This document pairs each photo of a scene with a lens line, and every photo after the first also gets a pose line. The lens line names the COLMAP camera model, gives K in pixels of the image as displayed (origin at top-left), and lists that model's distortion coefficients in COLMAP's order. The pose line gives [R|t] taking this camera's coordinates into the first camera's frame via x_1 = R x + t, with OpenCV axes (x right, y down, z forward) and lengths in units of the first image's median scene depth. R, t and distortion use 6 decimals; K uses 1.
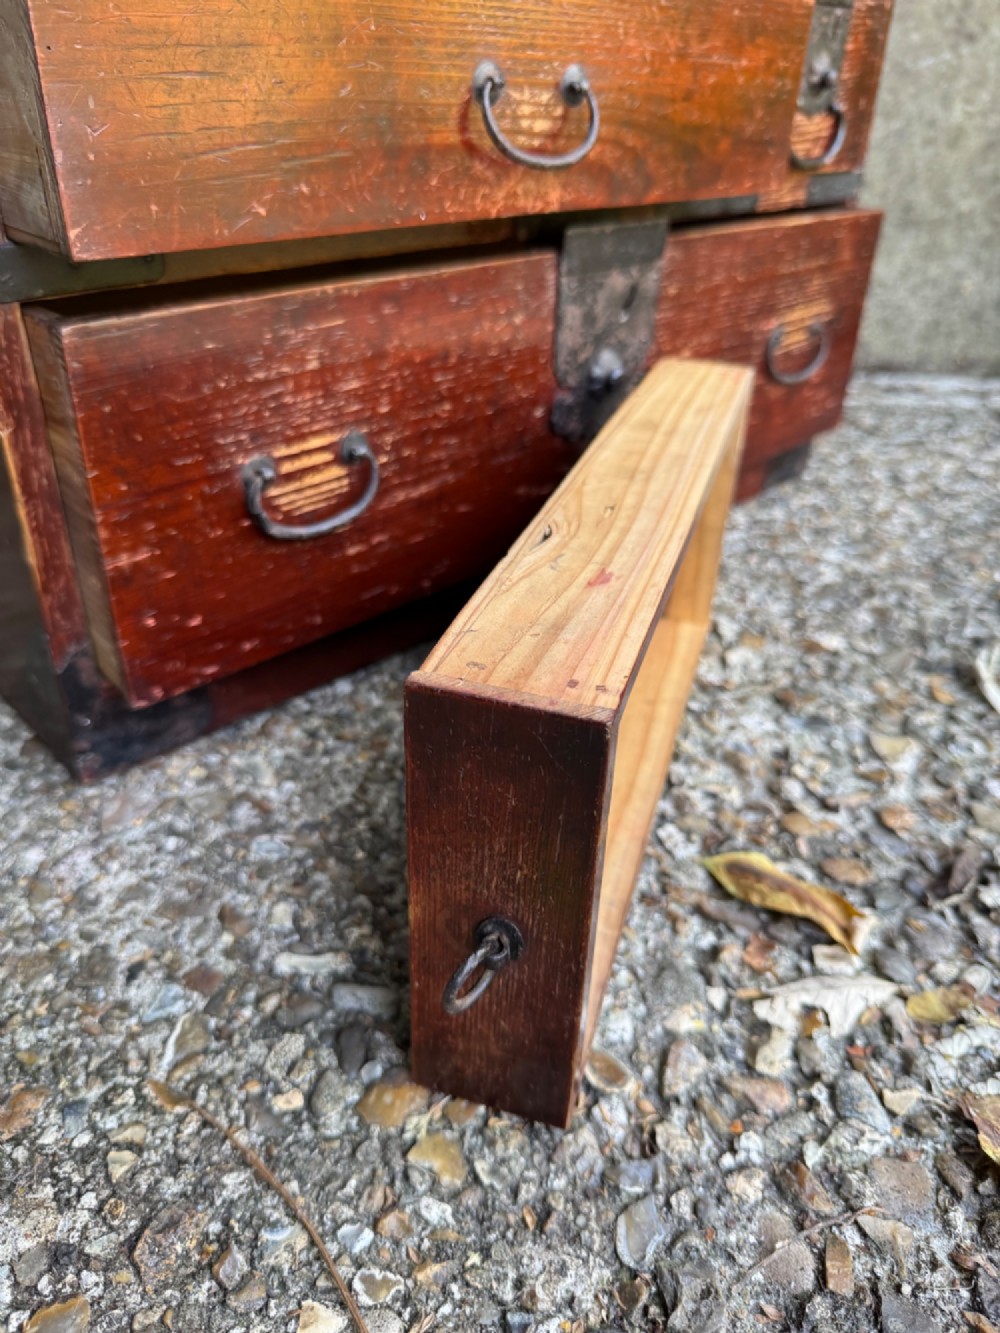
lens RADIAL K [[974.2, 0, 496.3], [0, 974.2, 668.9], [0, 0, 1]] dist [0.074811, -0.240146]
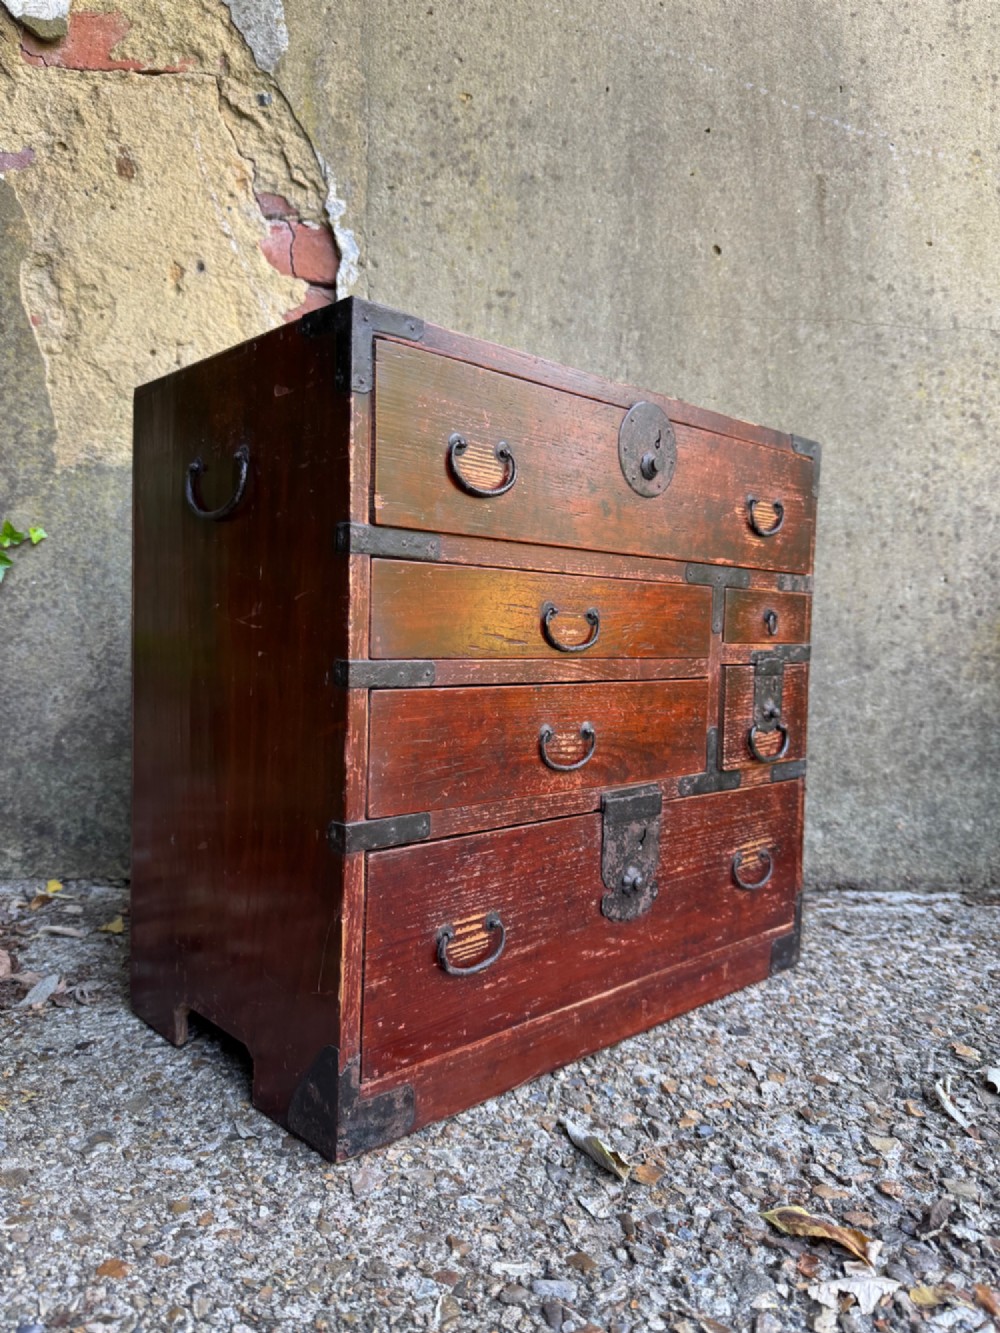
lens RADIAL K [[959.7, 0, 498.6], [0, 959.7, 672.1], [0, 0, 1]] dist [-0.016806, 0.002911]
pose [[0.999998, -0.001775, -0.000969, -0.190230], [0.001065, 0.869696, -0.493586, 0.203335], [0.001719, 0.493584, 0.869697, -0.677526]]
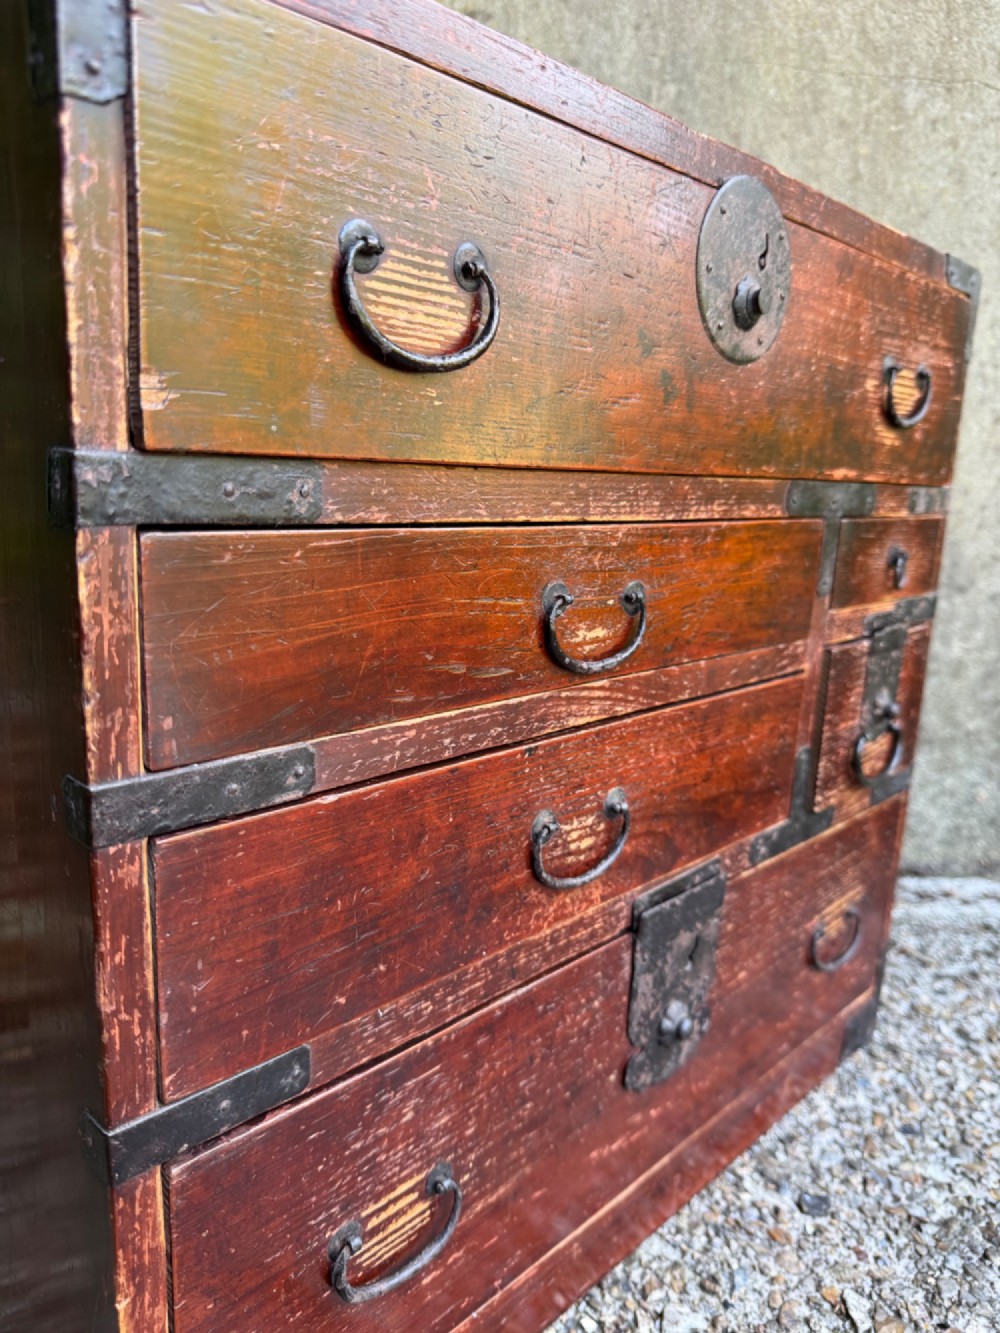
lens RADIAL K [[976.8, 0, 494.7], [0, 976.8, 675.2], [0, 0, 1]] dist [-0.067967, 0.034862]
pose [[0.999388, 0.010638, 0.033319, -0.184389], [0.001155, 0.942060, -0.335442, -0.428831], [-0.034957, 0.335275, 0.941471, 0.012215]]
